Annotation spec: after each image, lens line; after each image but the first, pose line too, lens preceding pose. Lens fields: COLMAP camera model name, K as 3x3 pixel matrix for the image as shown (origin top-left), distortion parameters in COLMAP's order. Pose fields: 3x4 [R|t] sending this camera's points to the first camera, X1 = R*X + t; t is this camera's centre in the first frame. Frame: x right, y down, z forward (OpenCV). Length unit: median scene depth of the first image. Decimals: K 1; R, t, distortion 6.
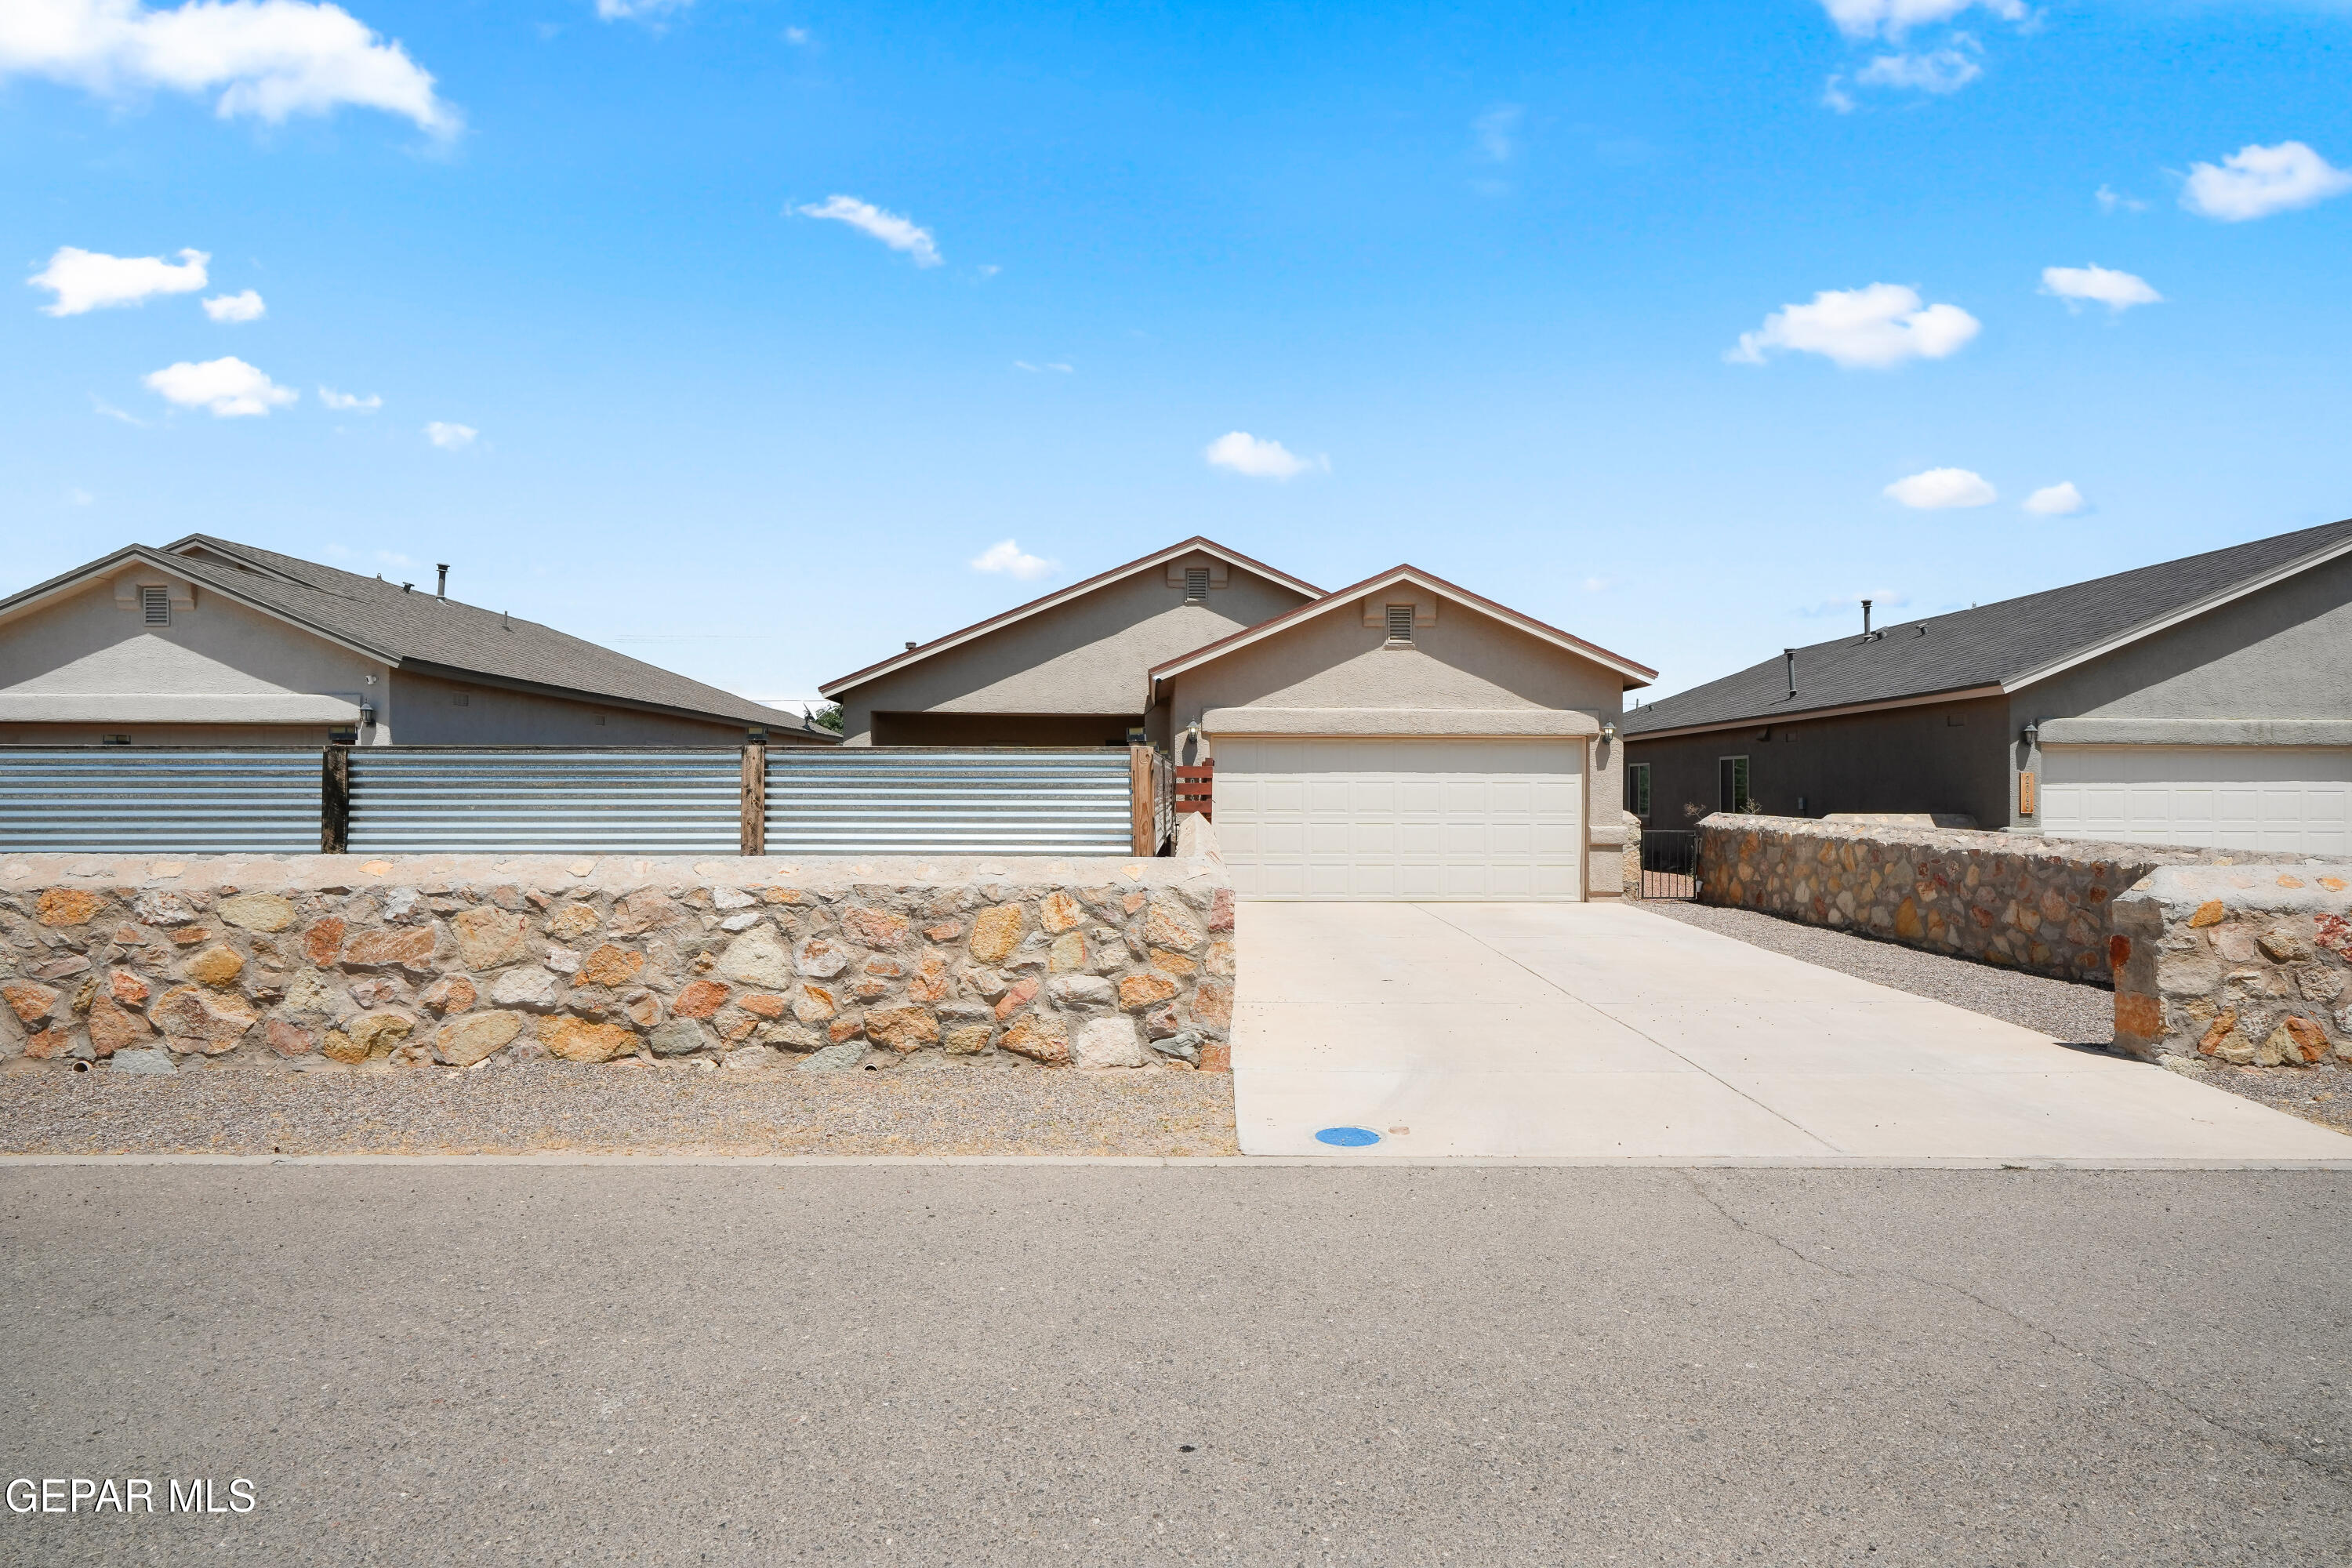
lens RADIAL K [[1282.2, 0, 1181.8], [0, 1282.2, 788.3], [0, 0, 1]] dist [-0.001570, 0.003234]
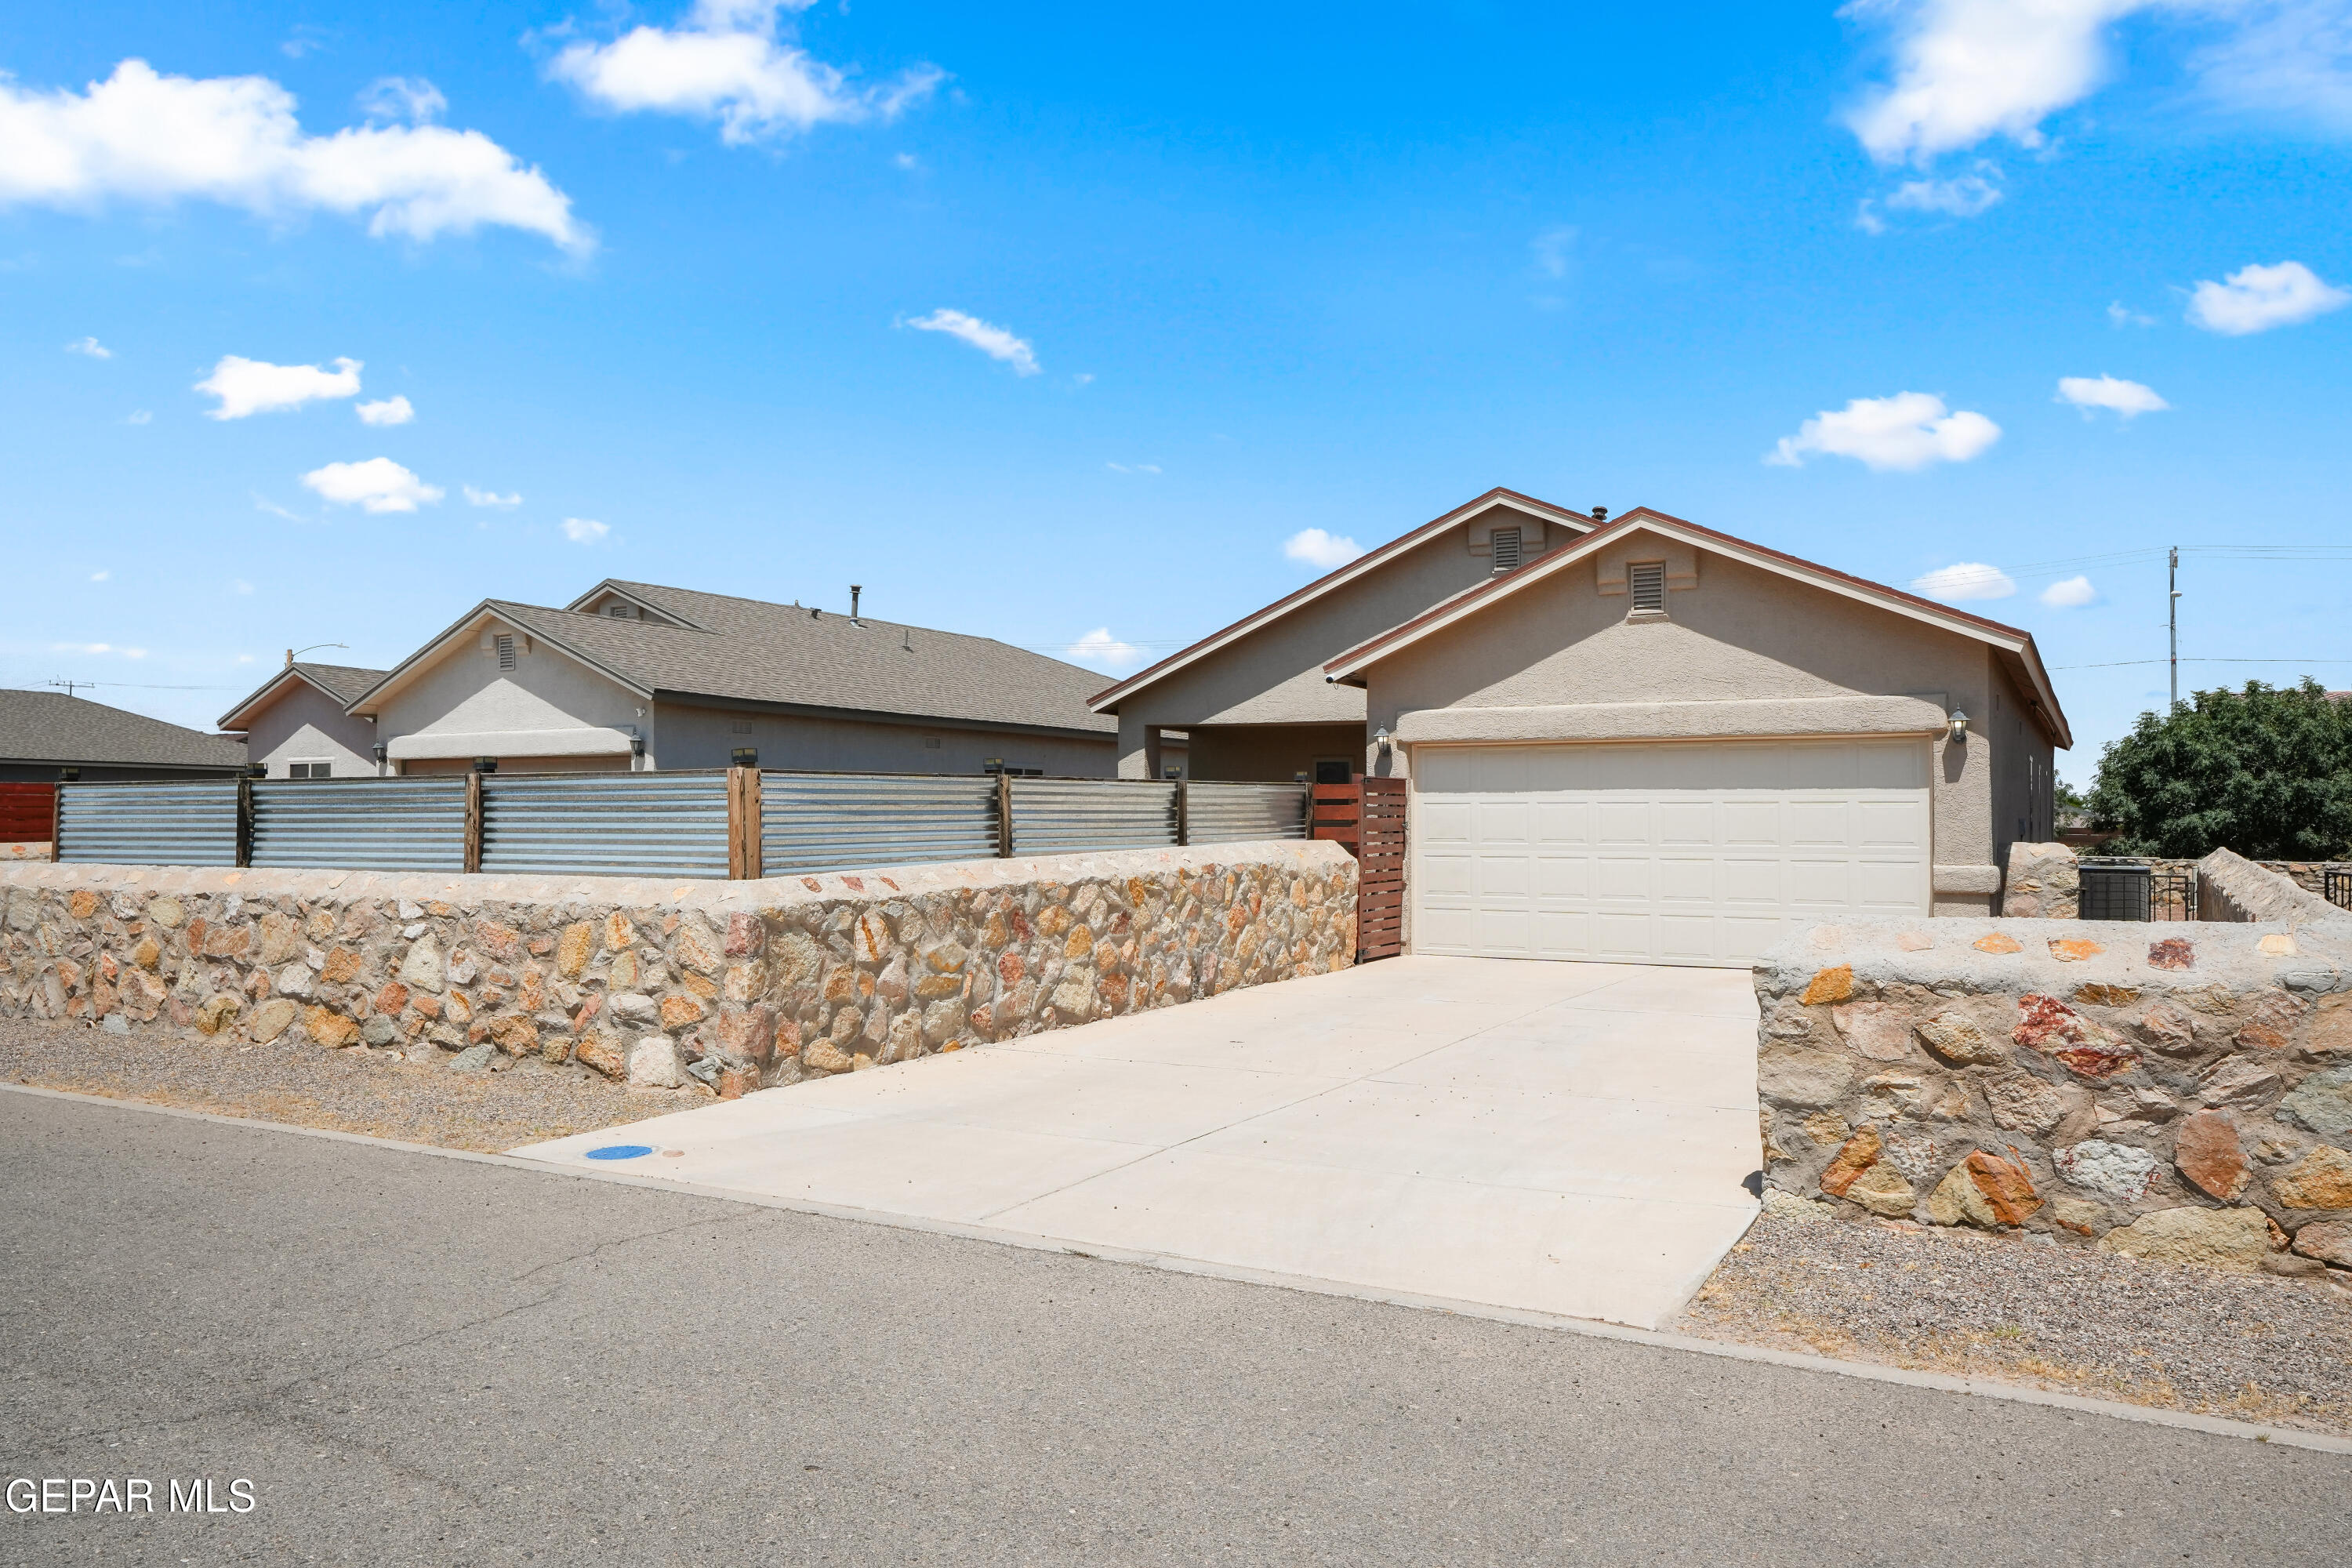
lens RADIAL K [[1695.7, 0, 1188.8], [0, 1695.7, 782.5], [0, 0, 1]] dist [0.003731, 0.000949]
pose [[0.864058, -0.013617, -0.503207, 0.960249], [0.003762, 0.999781, -0.020595, 0.006919], [0.503377, 0.015902, 0.863920, 0.051102]]
